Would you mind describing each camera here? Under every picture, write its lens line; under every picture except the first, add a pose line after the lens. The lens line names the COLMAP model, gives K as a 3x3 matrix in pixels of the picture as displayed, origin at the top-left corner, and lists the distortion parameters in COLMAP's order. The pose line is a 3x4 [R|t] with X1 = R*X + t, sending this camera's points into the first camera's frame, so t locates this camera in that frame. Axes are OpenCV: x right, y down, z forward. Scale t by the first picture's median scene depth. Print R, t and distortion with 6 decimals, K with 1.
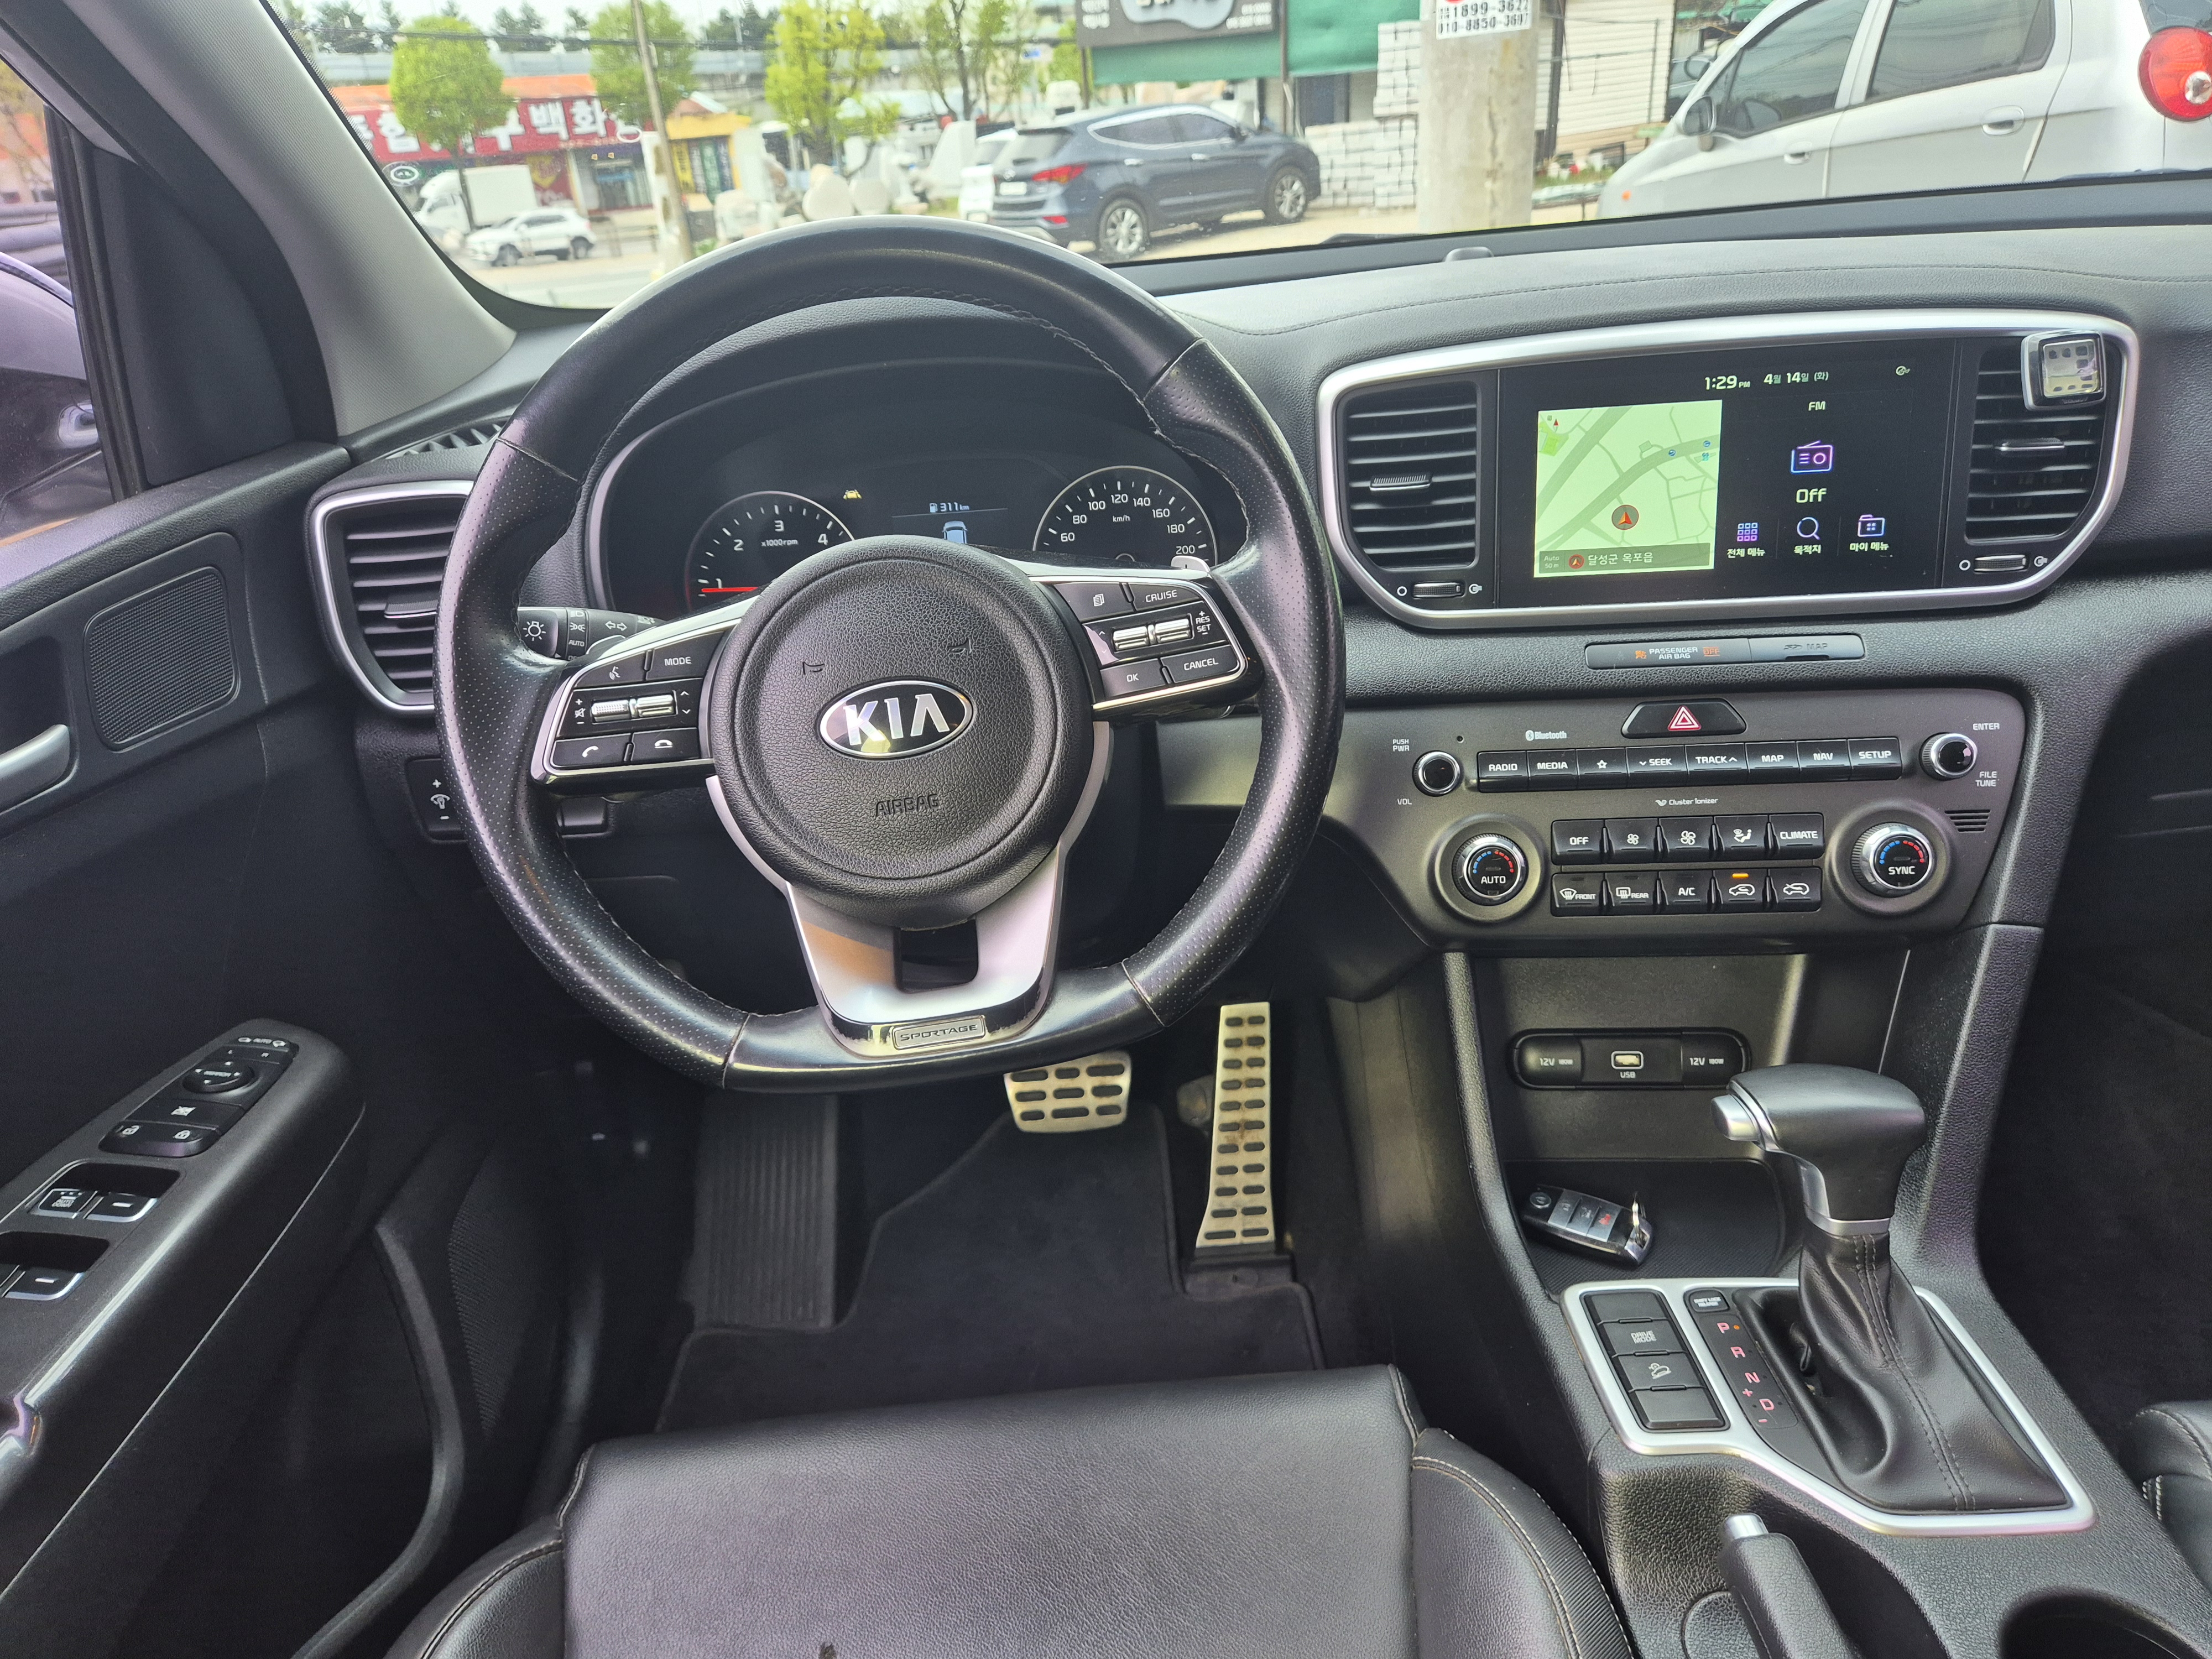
lens RADIAL K [[1482.5, 0, 1105.9], [0, 1482.5, 855.9], [0, 0, 1]] dist [0.060261, -0.056596]
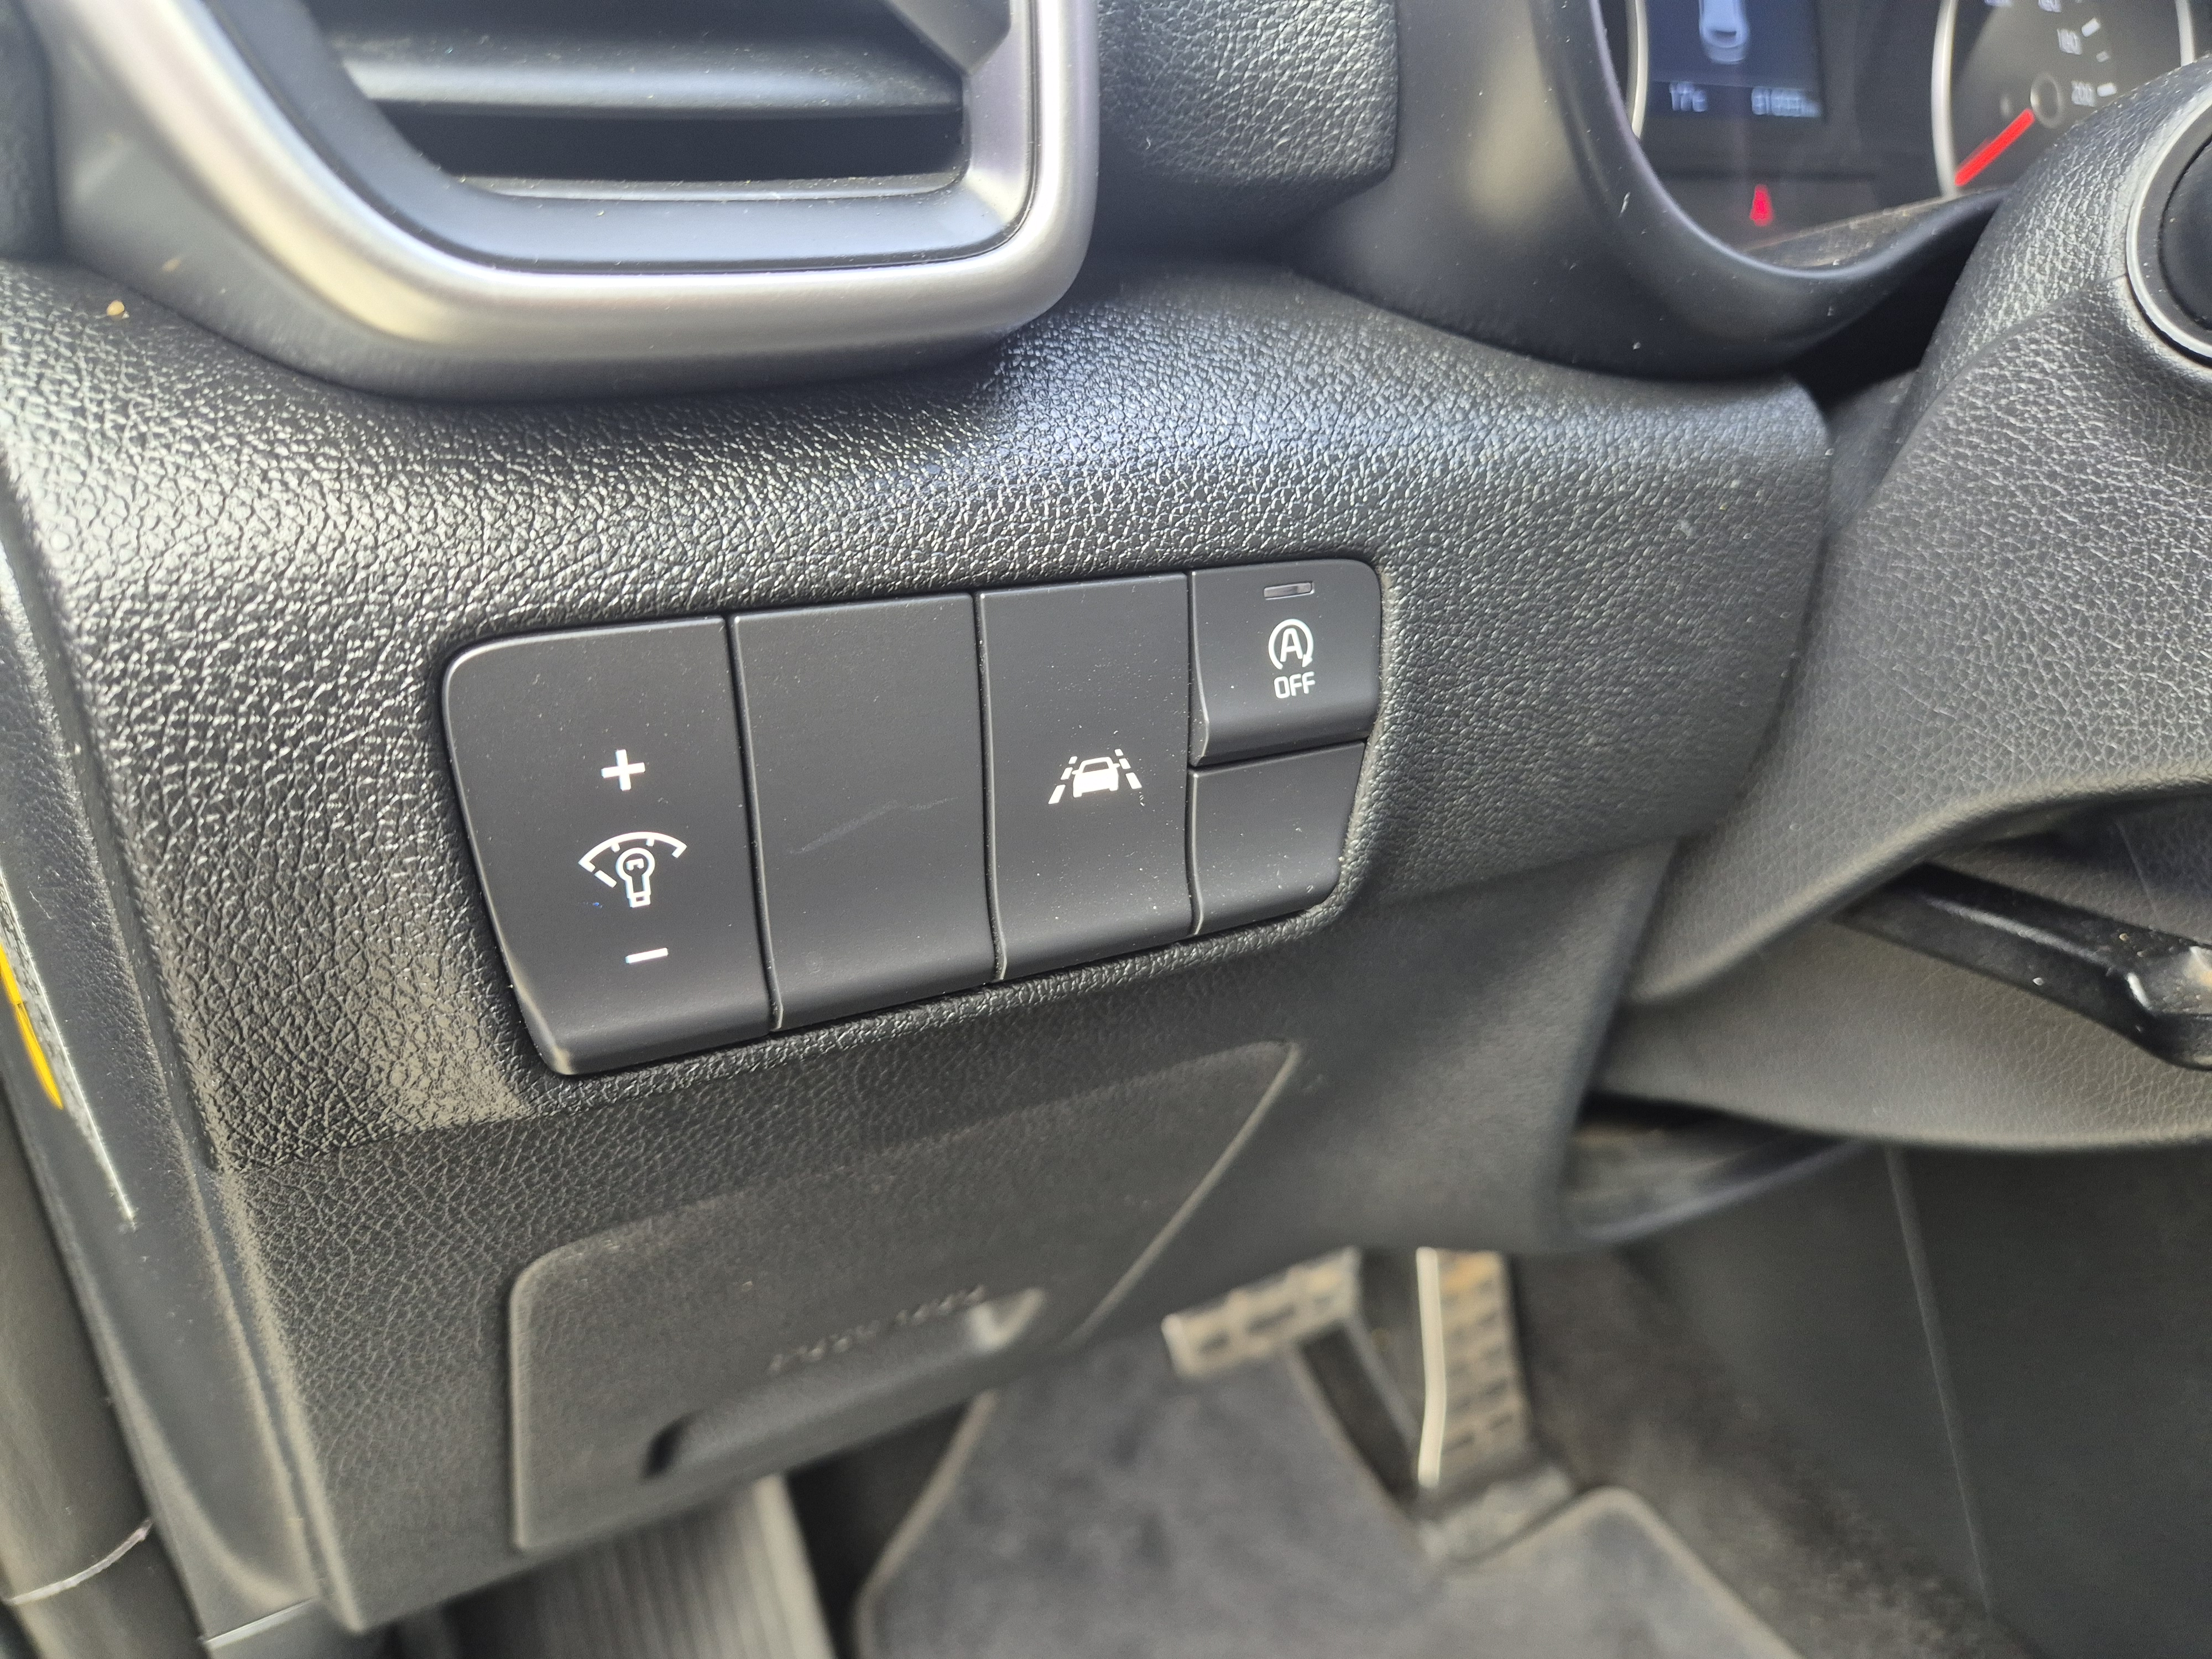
lens RADIAL K [[1530.7, 0, 1106.0], [0, 1530.7, 829.5], [0, 0, 1]] dist [-0.002014, -0.000809]
pose [[0.862222, -0.111518, 0.494102, -0.478596], [0.106348, 0.993577, 0.038669, -0.041390], [-0.495241, 0.019206, 0.868543, 0.817396]]
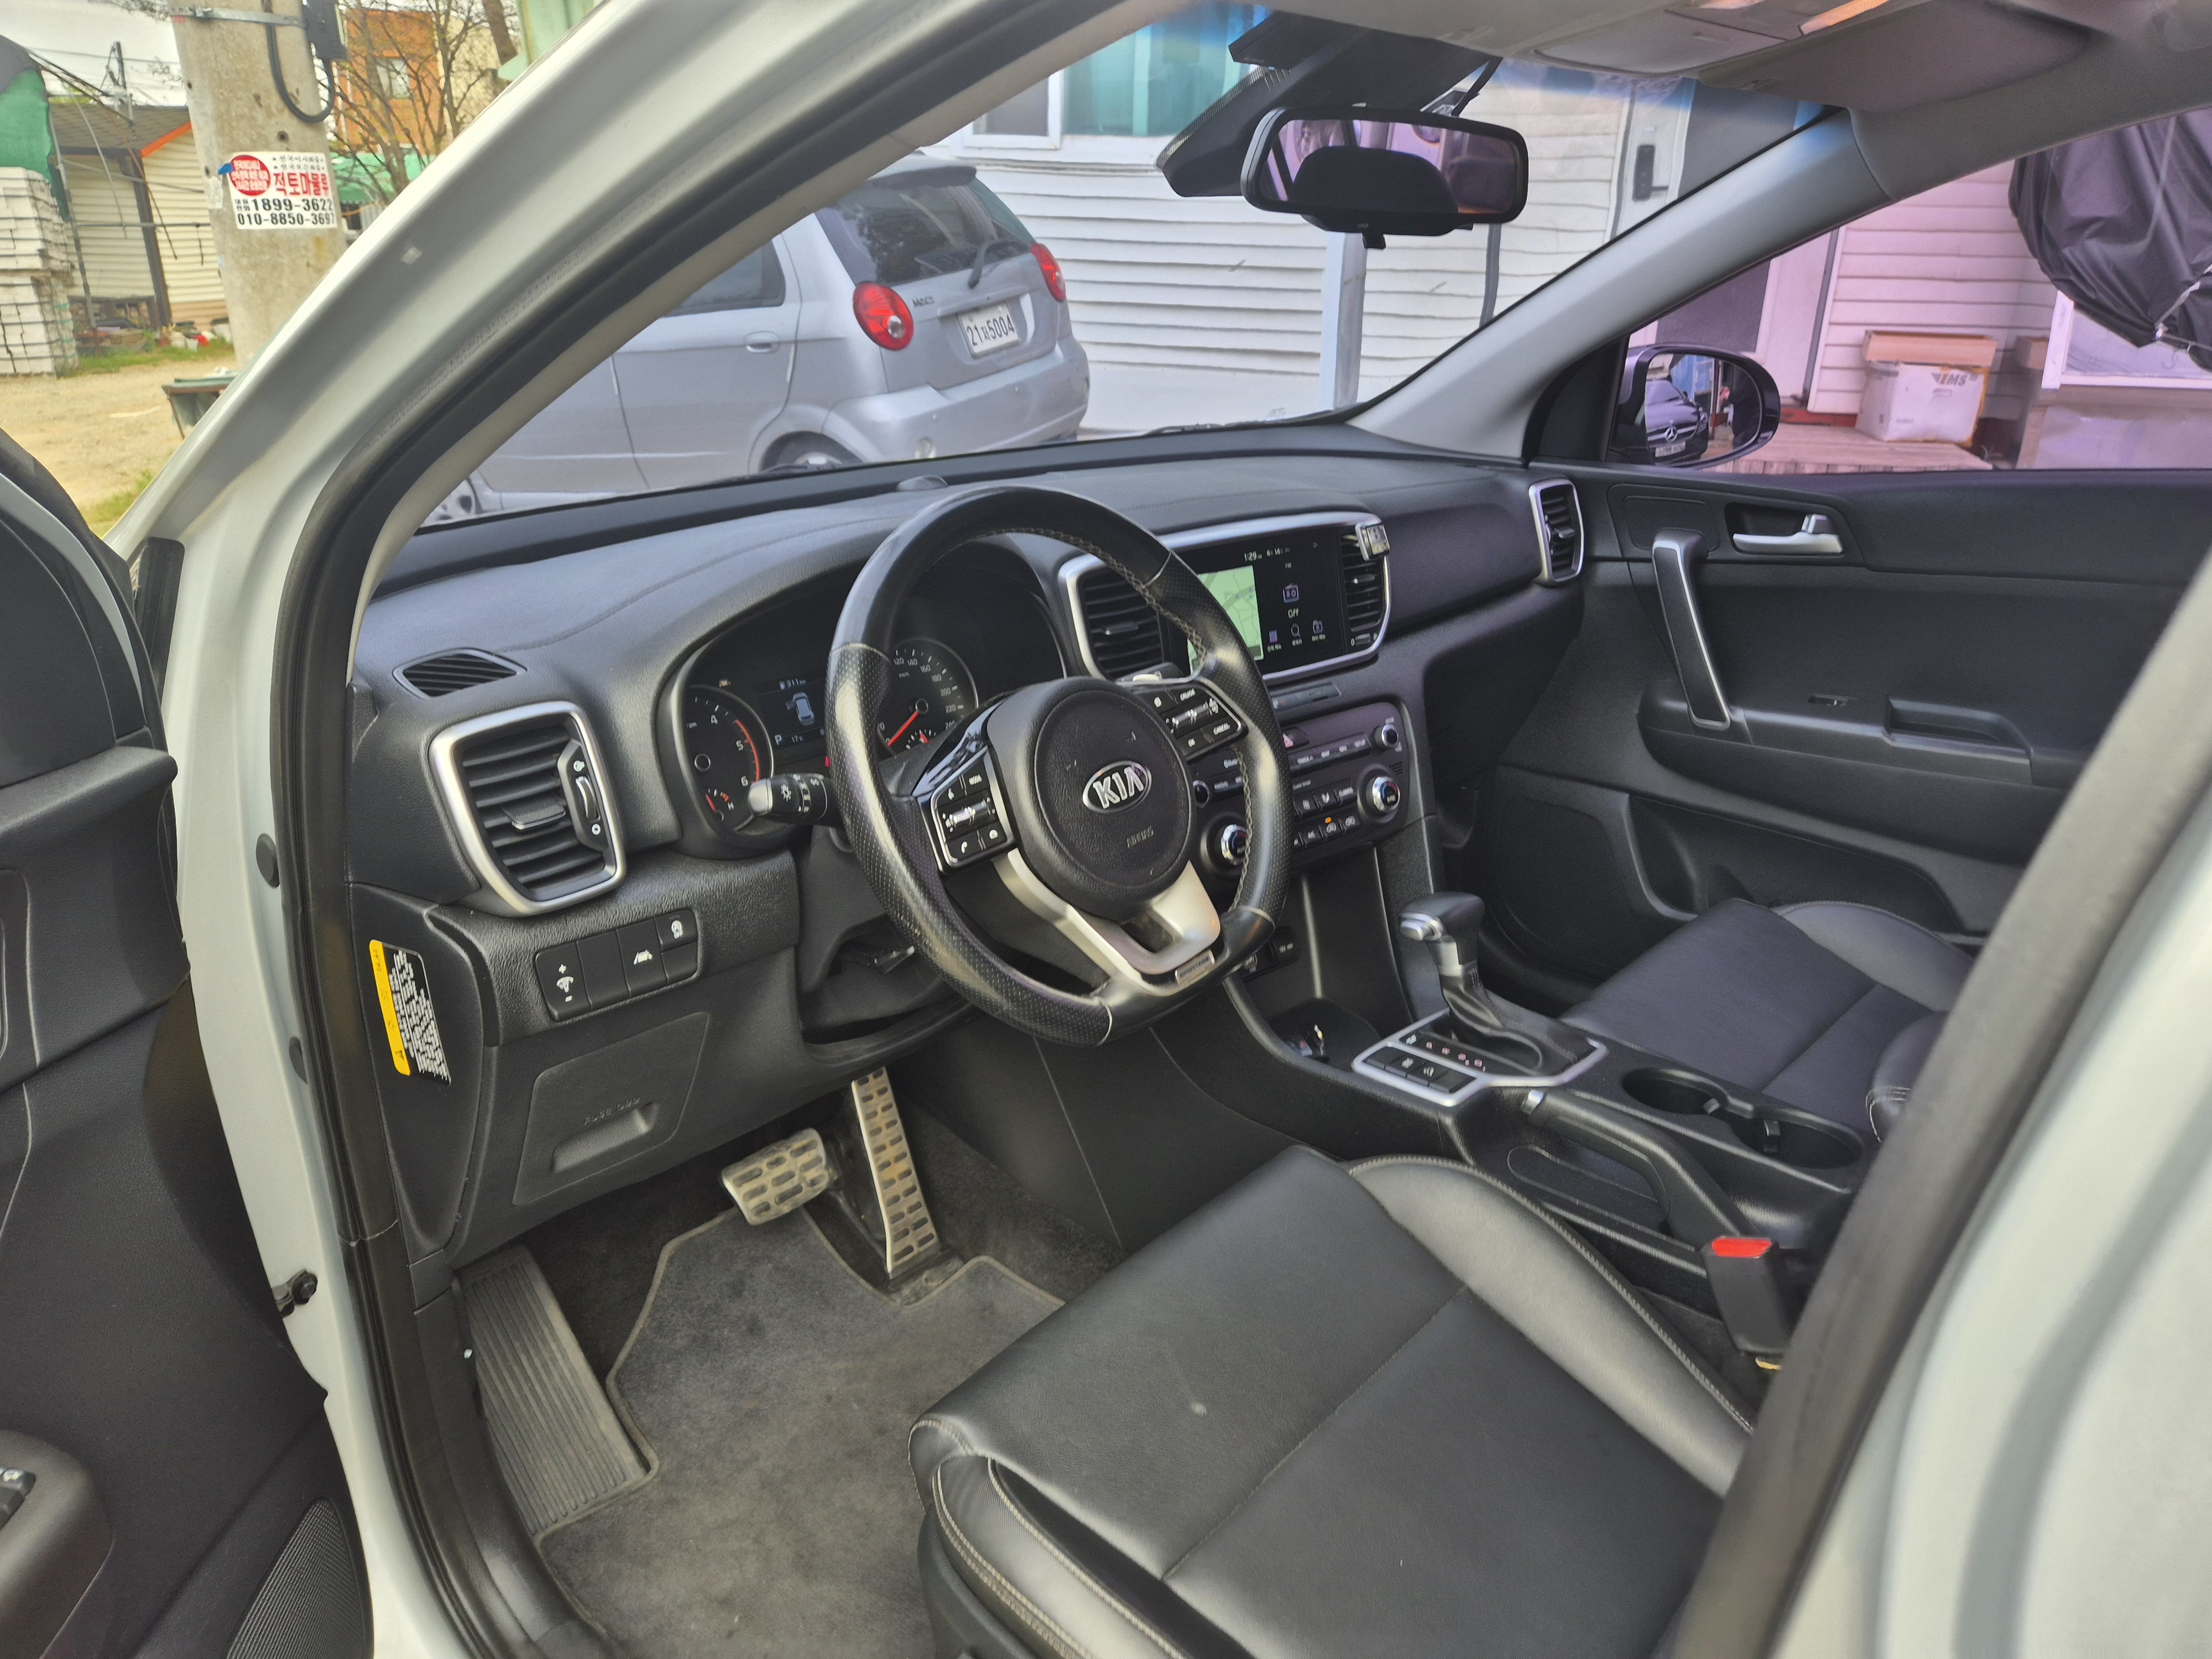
lens RADIAL K [[1515.7, 0, 1130.0], [0, 1515.7, 817.3], [0, 0, 1]] dist [0.096658, -0.088423]
pose [[0.677620, -0.179267, 0.713228, -0.940530], [0.272328, 0.962056, -0.016924, -0.021808], [-0.683131, 0.205701, 0.700728, -0.100071]]
